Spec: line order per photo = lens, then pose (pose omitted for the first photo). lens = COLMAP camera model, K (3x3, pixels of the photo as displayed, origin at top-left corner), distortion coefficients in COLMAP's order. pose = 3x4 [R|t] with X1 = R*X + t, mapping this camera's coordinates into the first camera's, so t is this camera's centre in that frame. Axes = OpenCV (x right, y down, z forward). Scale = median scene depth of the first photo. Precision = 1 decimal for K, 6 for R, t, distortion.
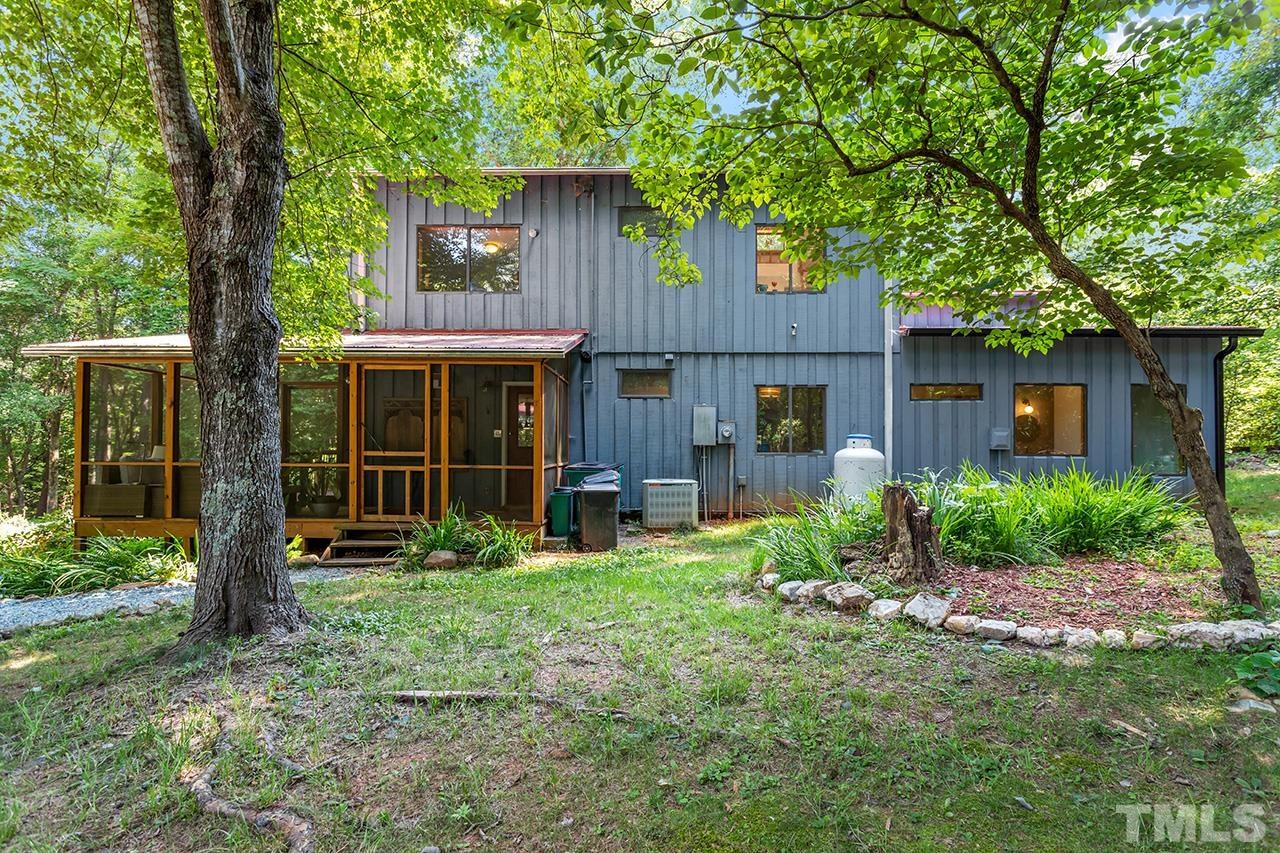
lens RADIAL K [[633.4, 0, 646.0], [0, 633.4, 430.4], [0, 0, 1]] dist [-0.041549, -0.000471]
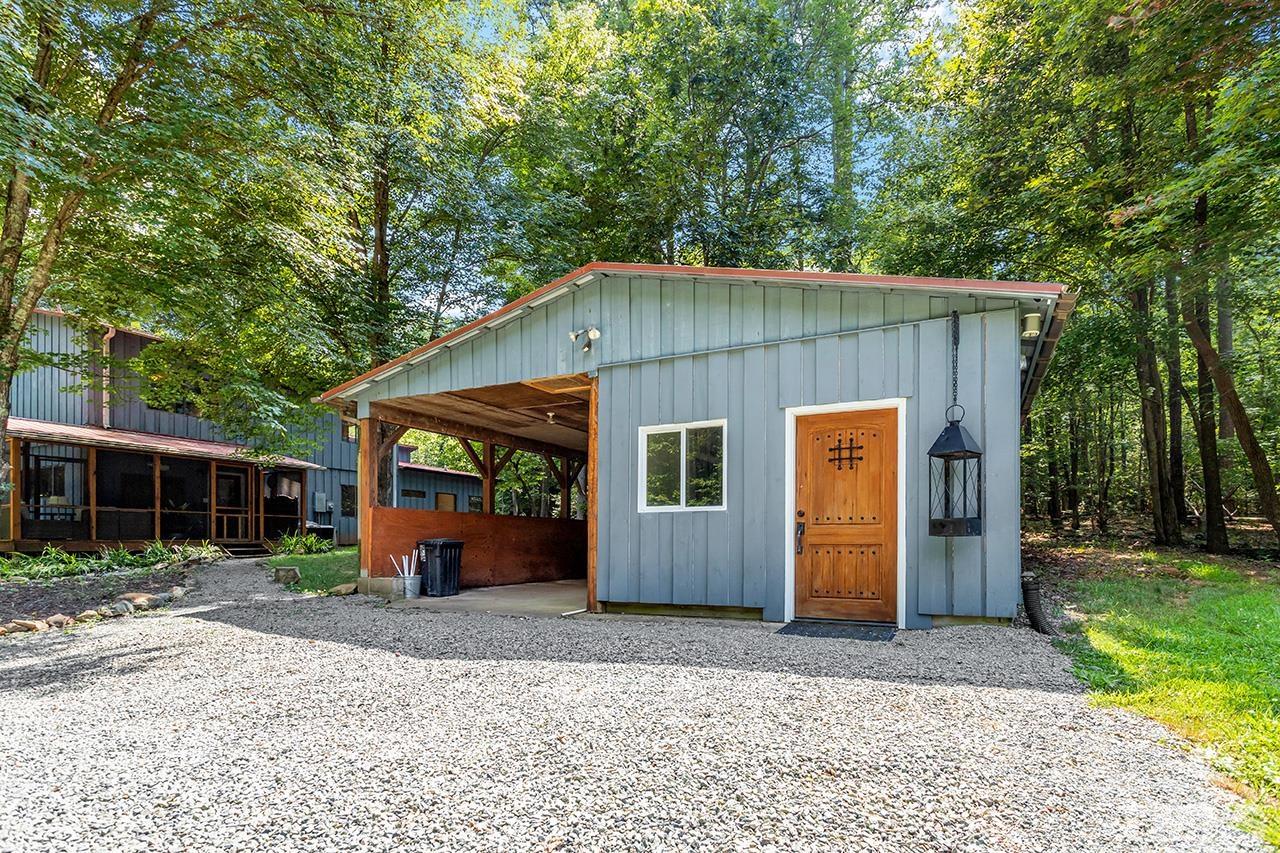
lens RADIAL K [[633.4, 0, 646.0], [0, 633.4, 430.4], [0, 0, 1]] dist [-0.041549, -0.000471]
pose [[0.457704, 0.152994, 0.875842, -1.569269], [-0.025343, 0.986928, -0.159155, 0.073790], [-0.888743, 0.050650, 0.455599, -1.118427]]
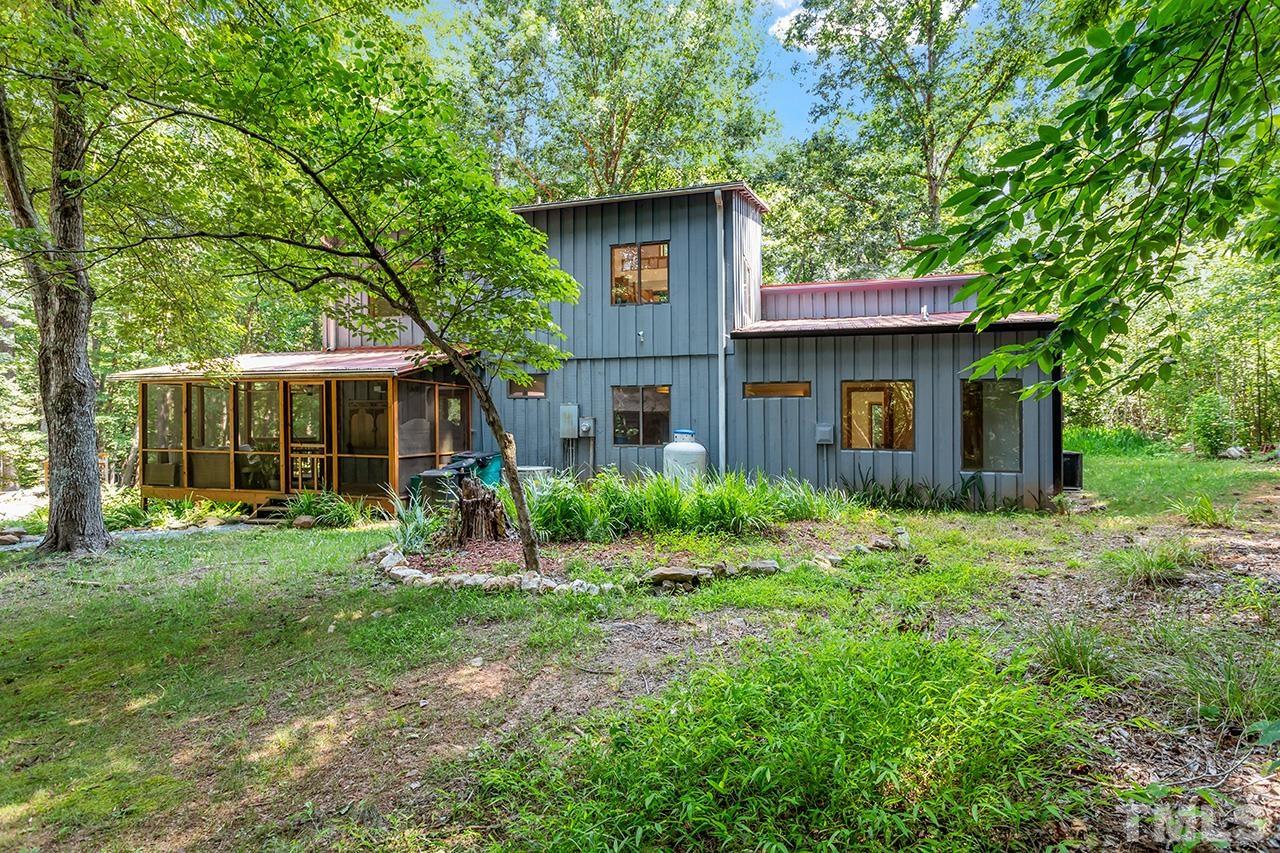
lens RADIAL K [[633.4, 0, 646.0], [0, 633.4, 430.4], [0, 0, 1]] dist [-0.041549, -0.000471]
pose [[0.959127, 0.001580, -0.282971, 0.708034], [0.008668, 0.999351, 0.034959, -0.038412], [0.282842, -0.035983, 0.958491, -0.114181]]
